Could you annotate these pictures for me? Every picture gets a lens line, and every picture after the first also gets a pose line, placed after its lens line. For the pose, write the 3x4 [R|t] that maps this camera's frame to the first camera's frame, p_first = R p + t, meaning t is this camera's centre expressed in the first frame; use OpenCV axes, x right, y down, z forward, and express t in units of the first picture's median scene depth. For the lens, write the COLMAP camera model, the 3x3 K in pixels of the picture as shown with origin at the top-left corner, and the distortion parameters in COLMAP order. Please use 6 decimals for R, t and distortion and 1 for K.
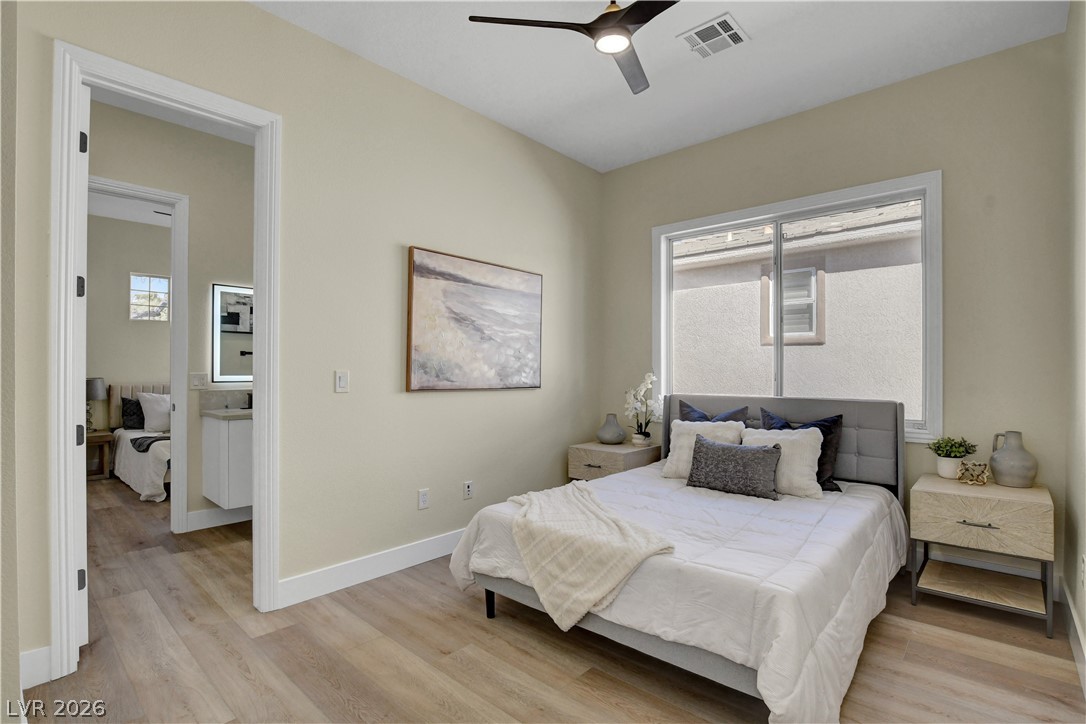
lens RADIAL K [[519.0, 0, 541.9], [0, 519.0, 364.1], [0, 0, 1]] dist [-0.005545, 0.000094]
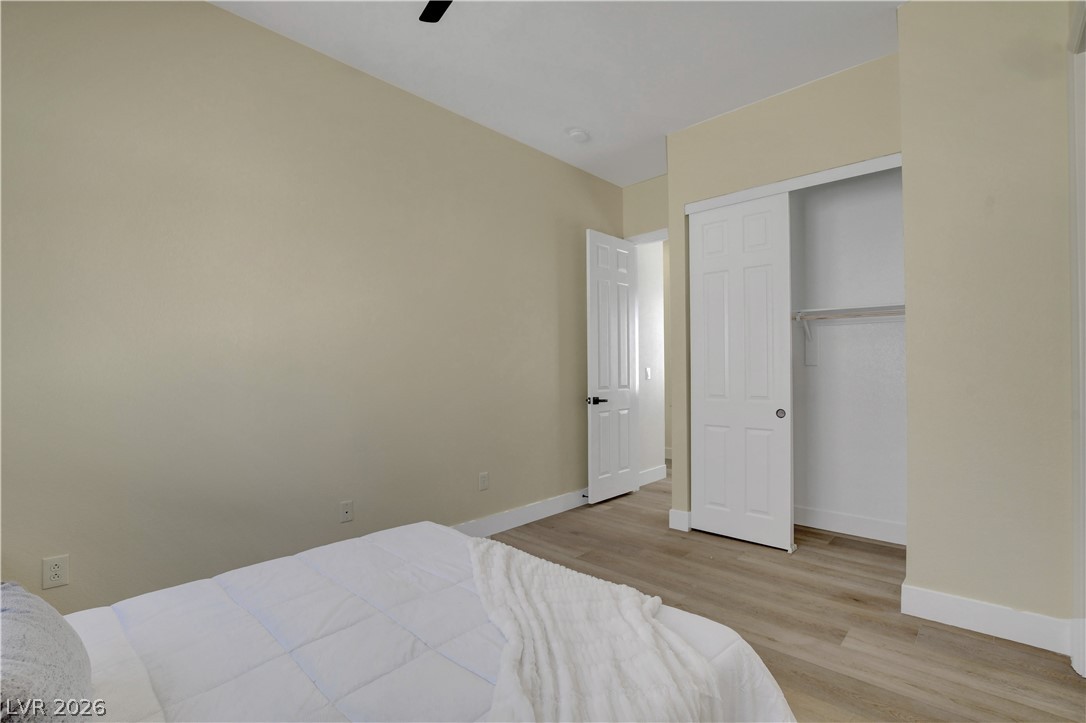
lens RADIAL K [[492.6, 0, 544.0], [0, 492.6, 363.1], [0, 0, 1]] dist [-0.026926, -0.000303]
pose [[-0.999539, 0.007312, 0.029460, 0.070021], [0.007072, 0.999941, -0.008231, 0.005356], [-0.029519, -0.008018, -0.999532, 1.716501]]
